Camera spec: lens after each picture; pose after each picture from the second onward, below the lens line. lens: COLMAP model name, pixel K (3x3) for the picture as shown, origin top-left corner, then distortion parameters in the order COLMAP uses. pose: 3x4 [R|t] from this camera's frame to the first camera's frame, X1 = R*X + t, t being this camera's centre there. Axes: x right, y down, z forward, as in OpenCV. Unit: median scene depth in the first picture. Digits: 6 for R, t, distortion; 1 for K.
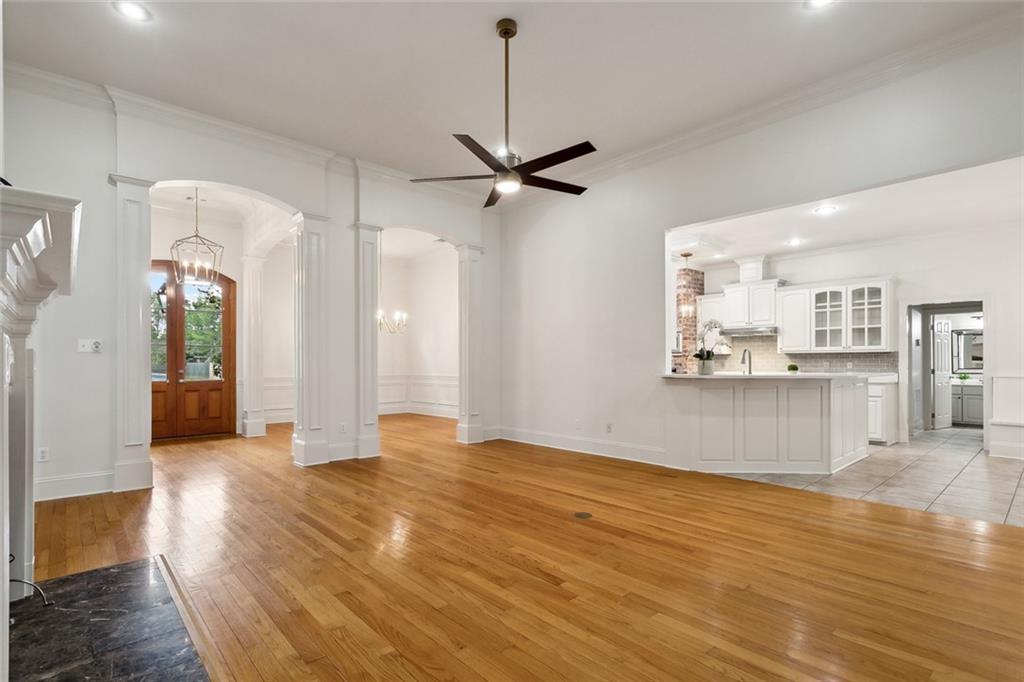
lens RADIAL K [[491.1, 0, 512.6], [0, 491.1, 365.1], [0, 0, 1]] dist [-0.000153, 0.000781]
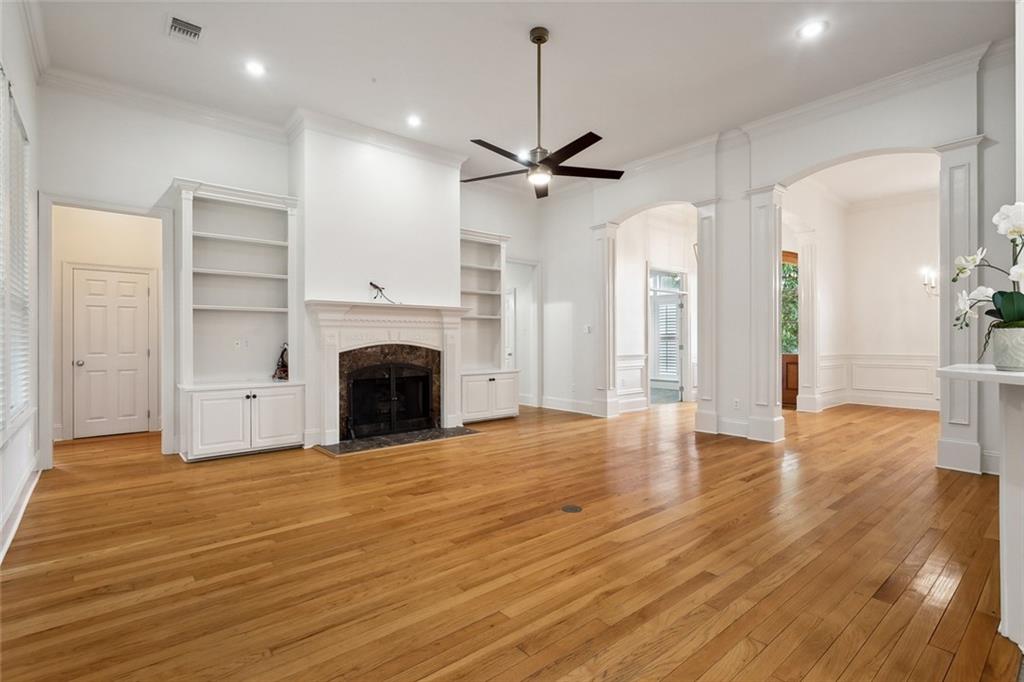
lens RADIAL K [[491.1, 0, 511.3], [0, 491.1, 340.3], [0, 0, 1]] dist [-0.000153, 0.000781]
pose [[-0.033263, 0.001051, -0.999446, 1.147292], [-0.001363, 0.999998, 0.001097, -0.000771], [0.999446, 0.001399, -0.033261, 1.016991]]
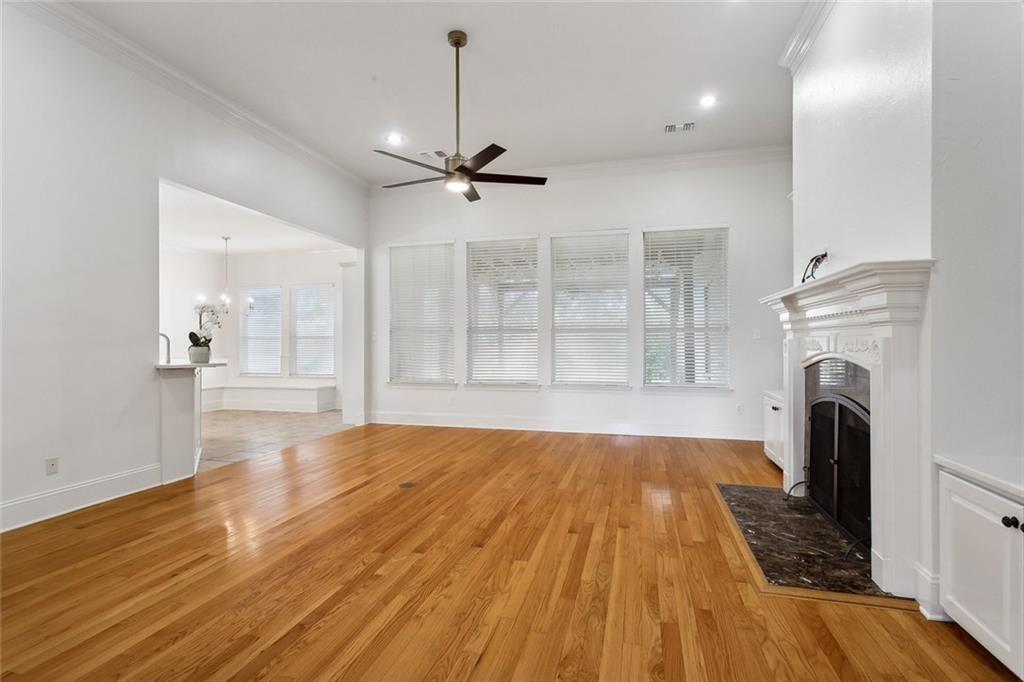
lens RADIAL K [[491.1, 0, 507.9], [0, 491.1, 342.0], [0, 0, 1]] dist [-0.000153, 0.000781]
pose [[-0.538413, 0.005175, 0.842665, -1.023268], [0.007167, 0.999973, -0.001562, -0.018771], [-0.842650, 0.005199, -0.538436, 1.557593]]
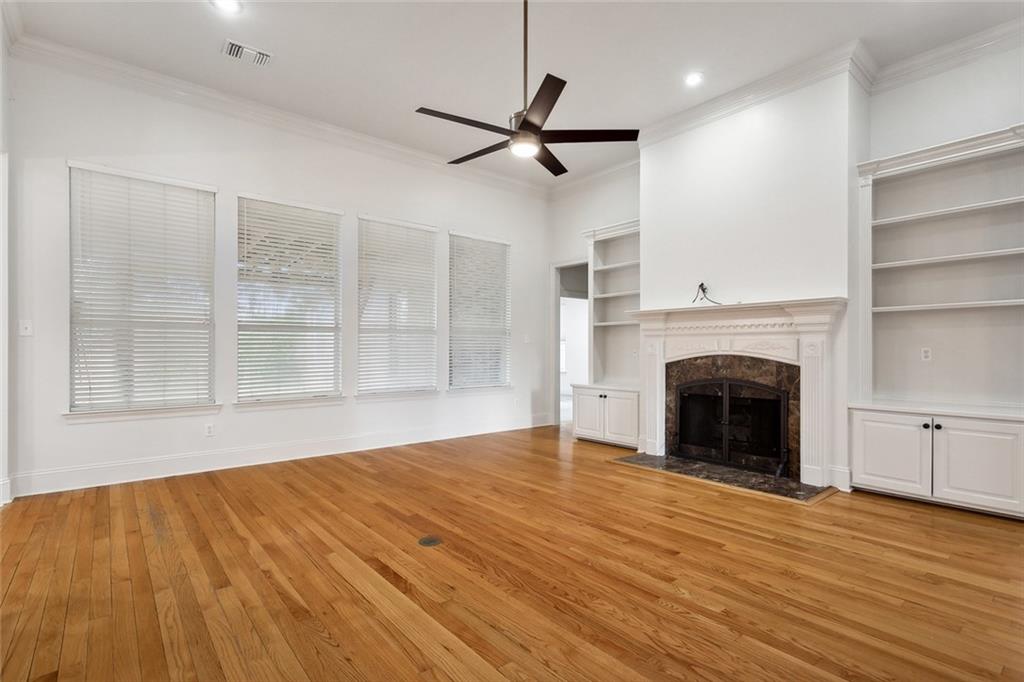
lens RADIAL K [[491.1, 0, 508.0], [0, 491.1, 349.7], [0, 0, 1]] dist [-0.000153, 0.000781]
pose [[-0.998882, 0.001468, 0.047253, -0.022150], [0.001642, 0.999992, 0.003625, -0.005589], [-0.047247, 0.003699, -0.998876, 1.972575]]
